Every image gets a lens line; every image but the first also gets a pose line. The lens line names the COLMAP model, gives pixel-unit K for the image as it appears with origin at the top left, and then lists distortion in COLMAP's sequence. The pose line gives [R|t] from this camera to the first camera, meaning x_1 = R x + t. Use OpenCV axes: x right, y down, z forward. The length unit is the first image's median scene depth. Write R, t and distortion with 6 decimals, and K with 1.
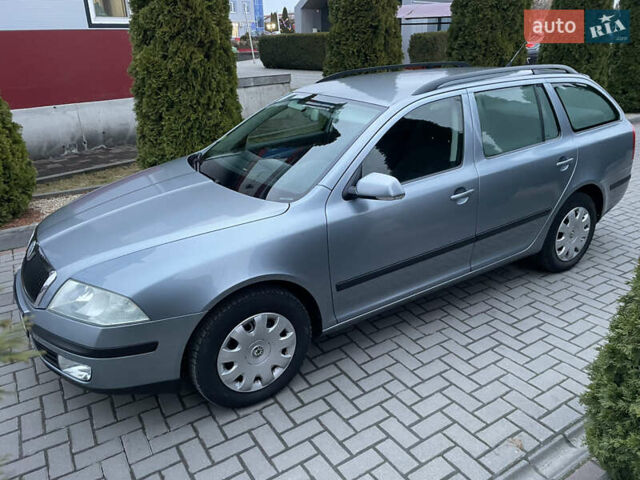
lens RADIAL K [[482.4, 0, 324.9], [0, 482.4, 237.0], [0, 0, 1]] dist [0.094345, -0.120502]
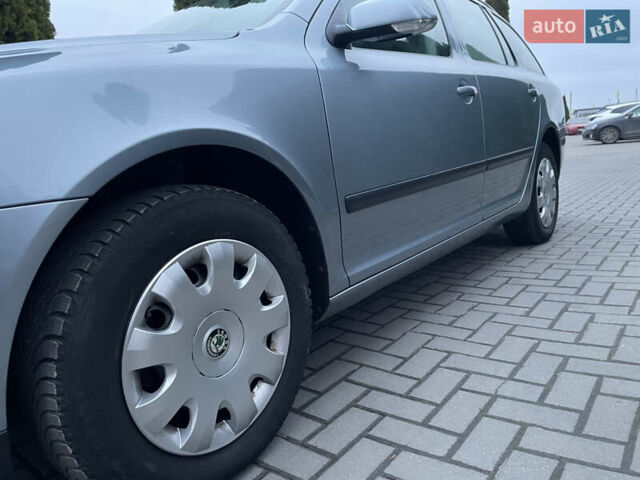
lens RADIAL K [[482.4, 0, 324.9], [0, 482.4, 237.0], [0, 0, 1]] dist [0.094345, -0.120502]
pose [[0.937946, -0.110029, 0.328864, -0.171933], [0.186102, 0.959909, -0.209619, 0.244310], [-0.292615, 0.257814, 0.920819, 0.548384]]
